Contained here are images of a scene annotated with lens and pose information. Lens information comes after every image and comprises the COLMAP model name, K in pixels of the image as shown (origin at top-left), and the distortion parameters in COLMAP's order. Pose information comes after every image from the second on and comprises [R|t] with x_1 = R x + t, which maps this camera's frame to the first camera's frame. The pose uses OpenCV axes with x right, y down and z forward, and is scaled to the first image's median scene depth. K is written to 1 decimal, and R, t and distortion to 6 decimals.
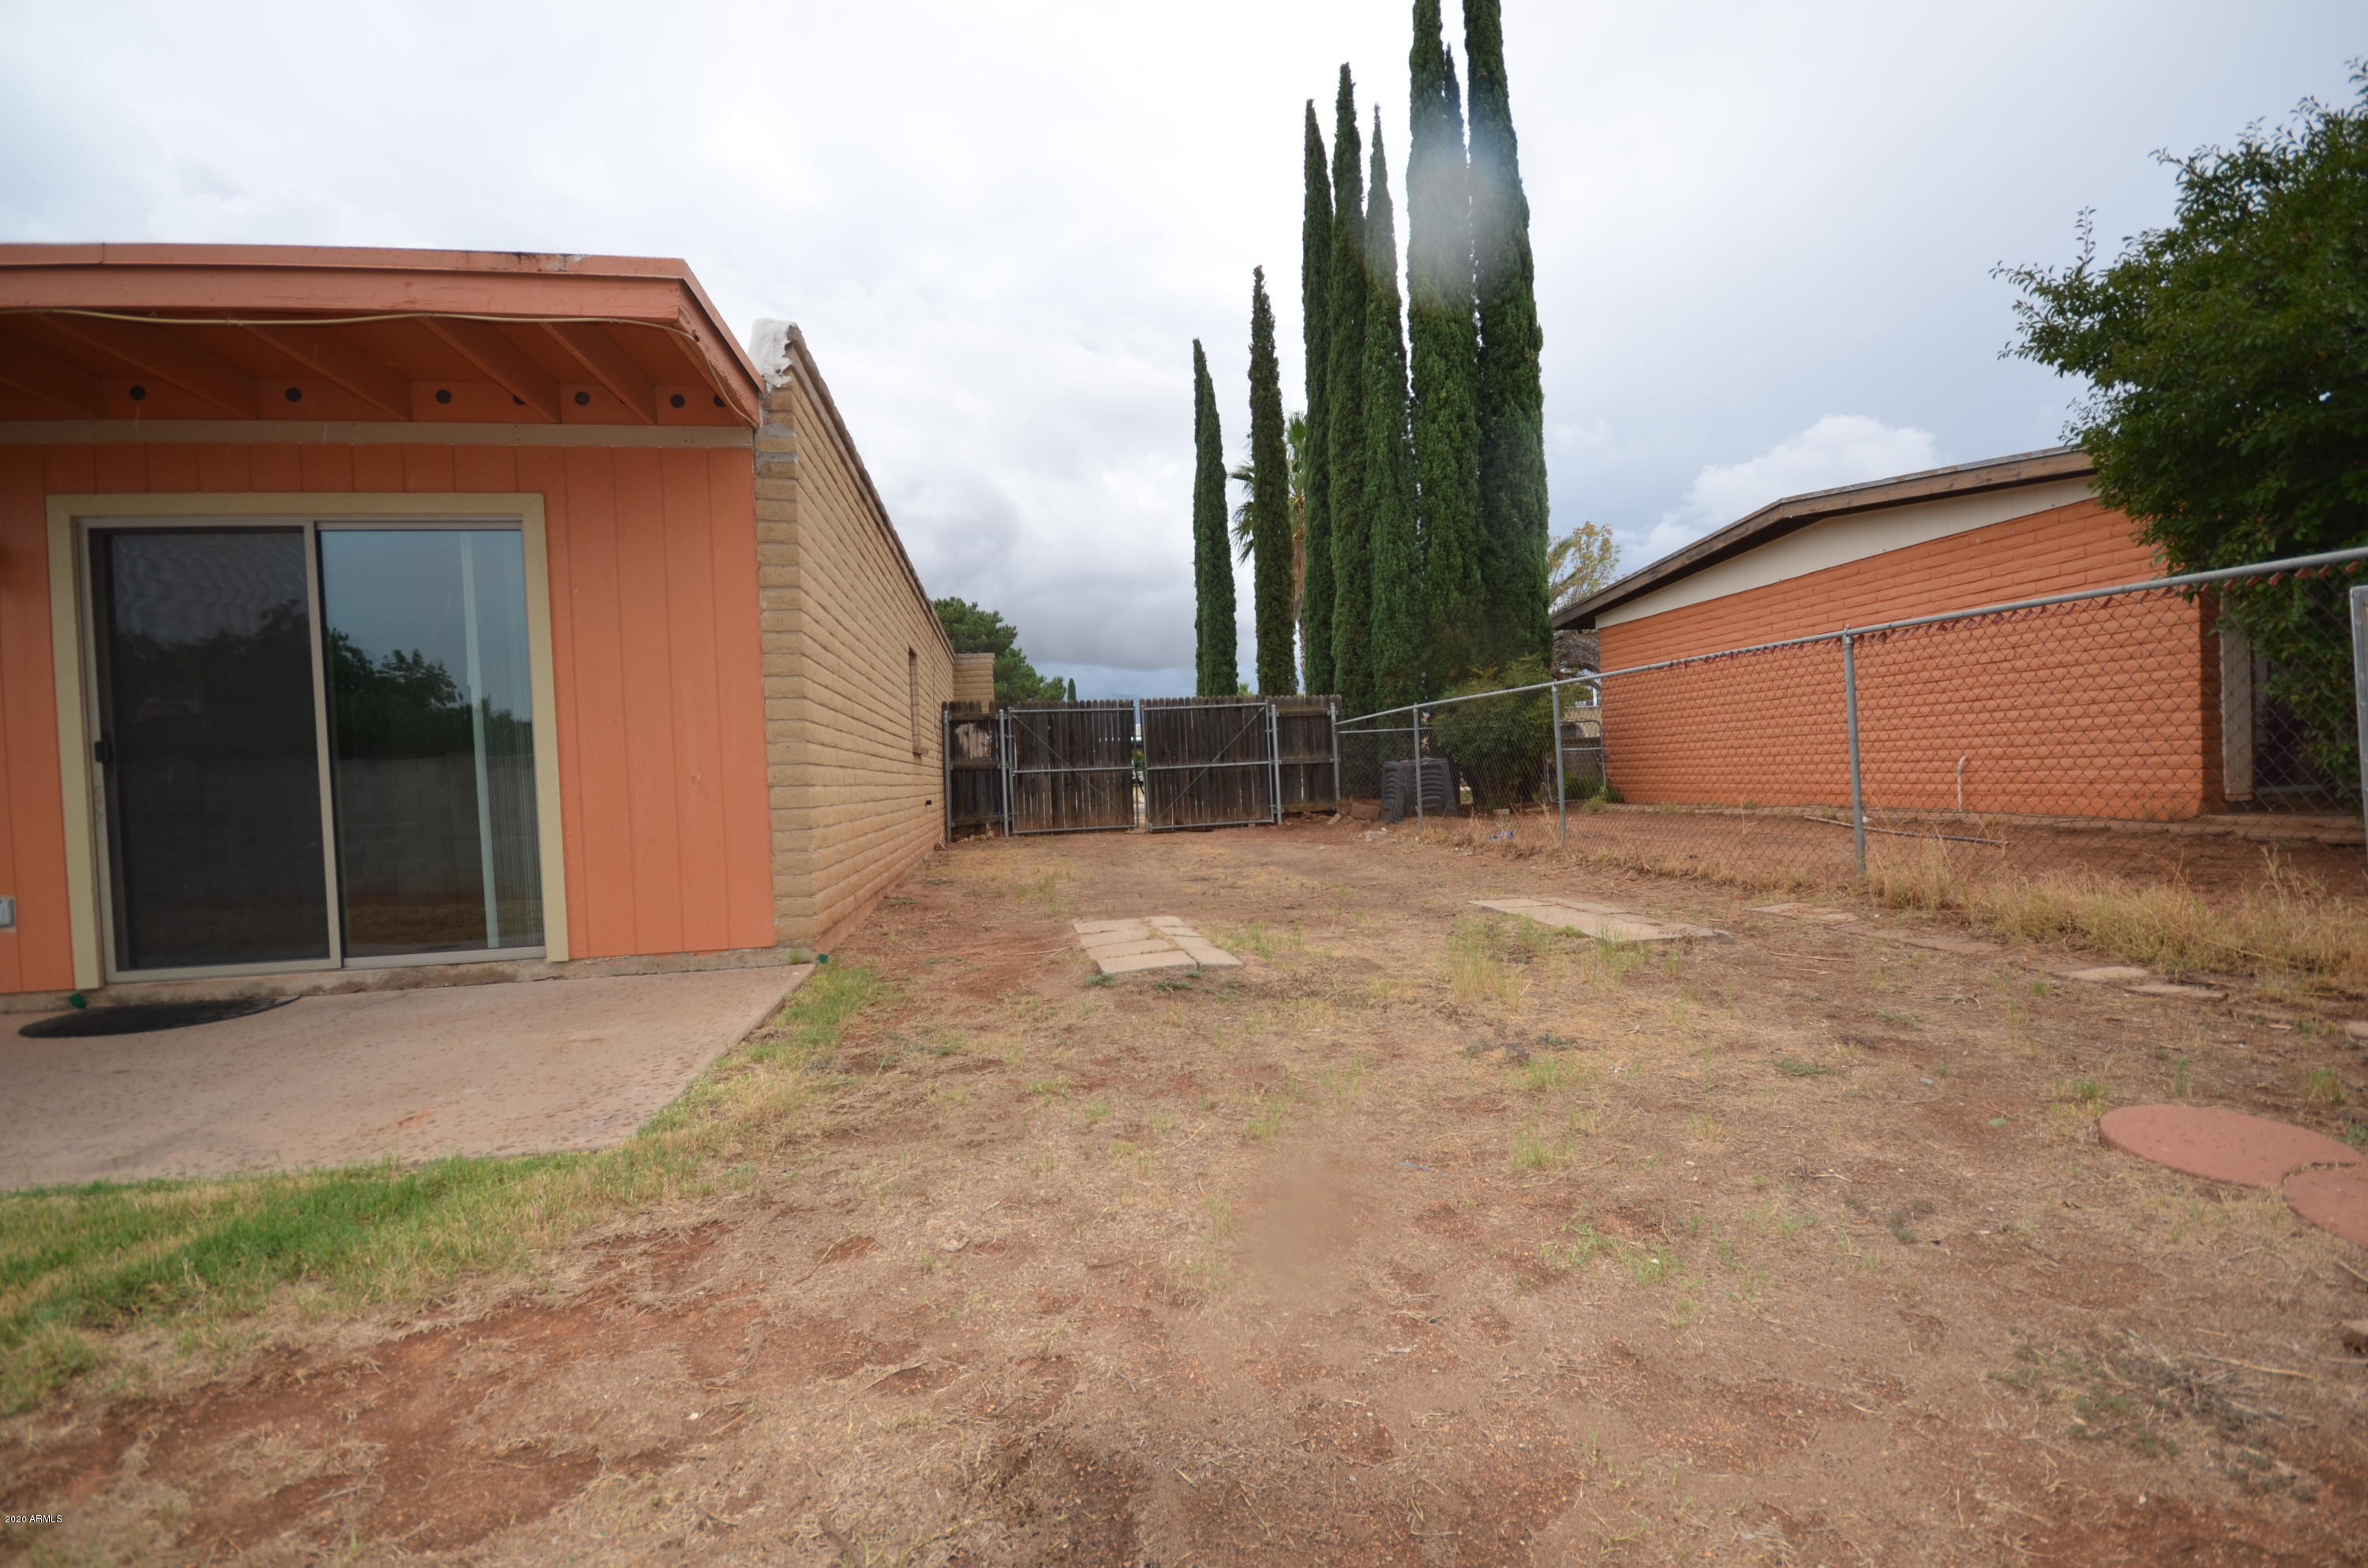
lens RADIAL K [[1050.4, 0, 1188.2], [0, 1050.4, 803.0], [0, 0, 1]] dist [0.001349, -0.004975]
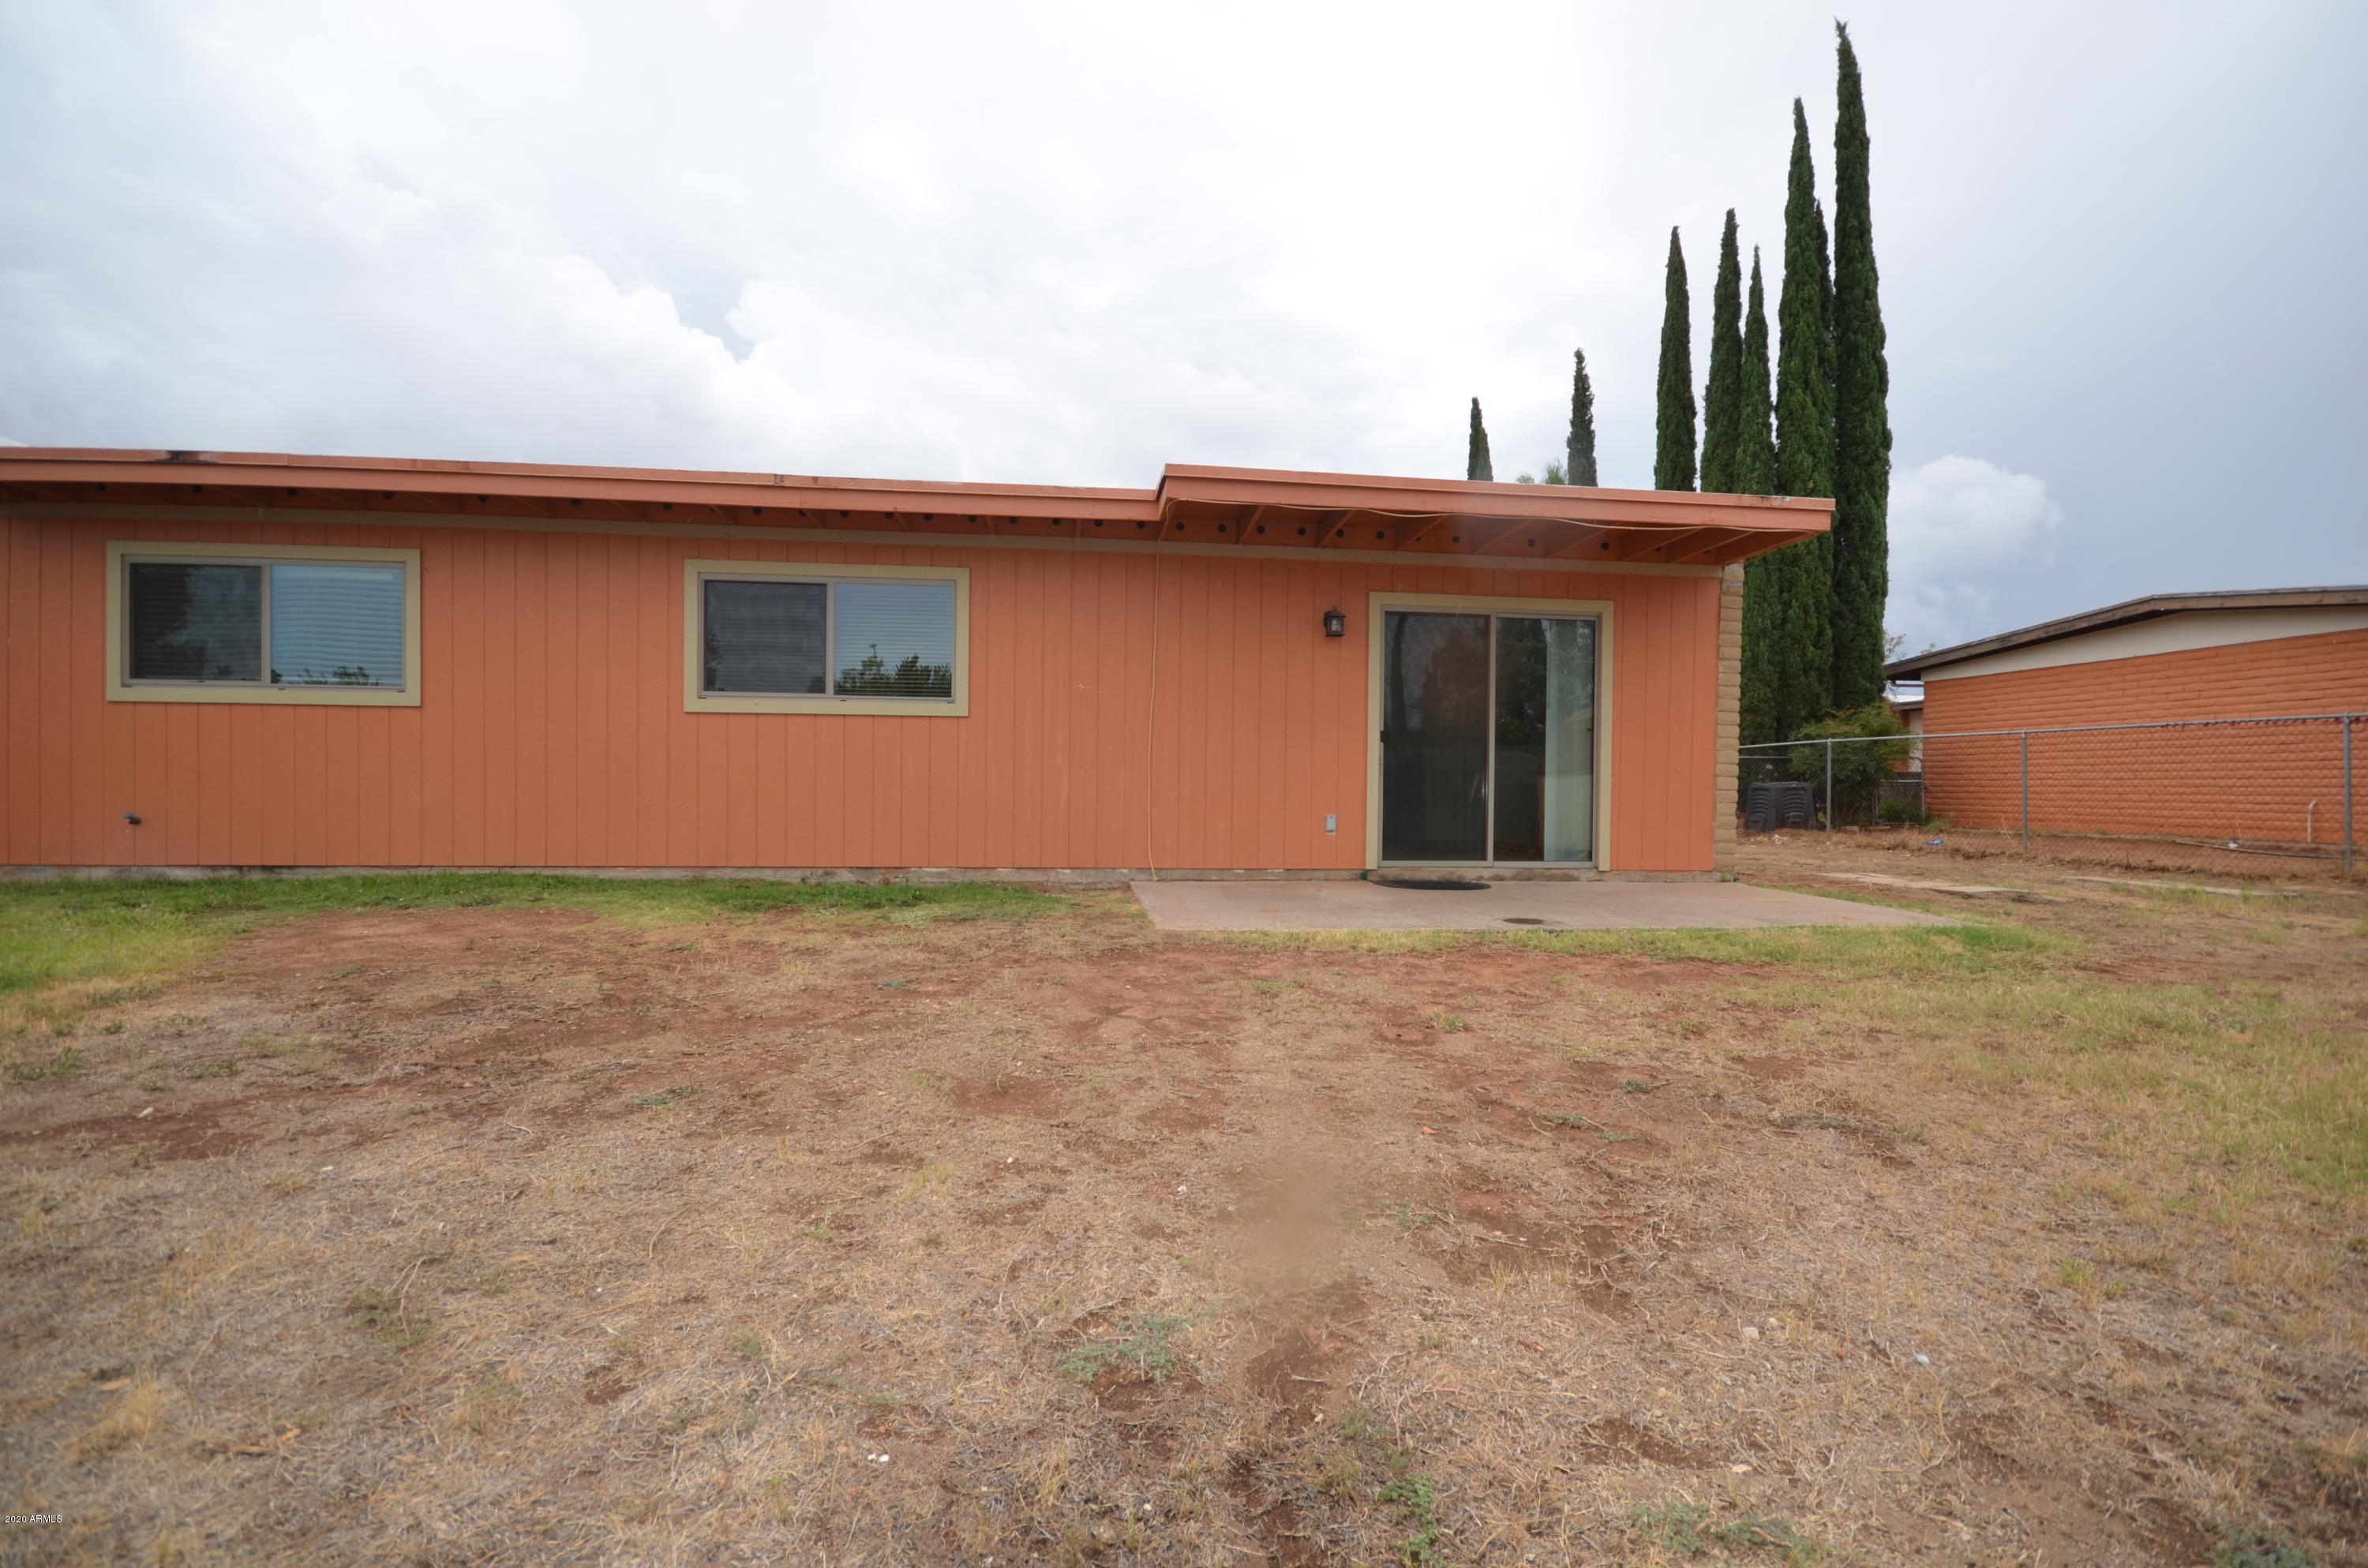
lens RADIAL K [[1046.4, 0, 1191.2], [0, 1046.4, 803.5], [0, 0, 1]] dist [0.020460, -0.017736]
pose [[0.997584, 0.054346, -0.043280, -0.399855], [-0.054768, 0.998462, -0.008621, 0.030668], [0.042745, 0.010971, 0.999026, -0.248188]]
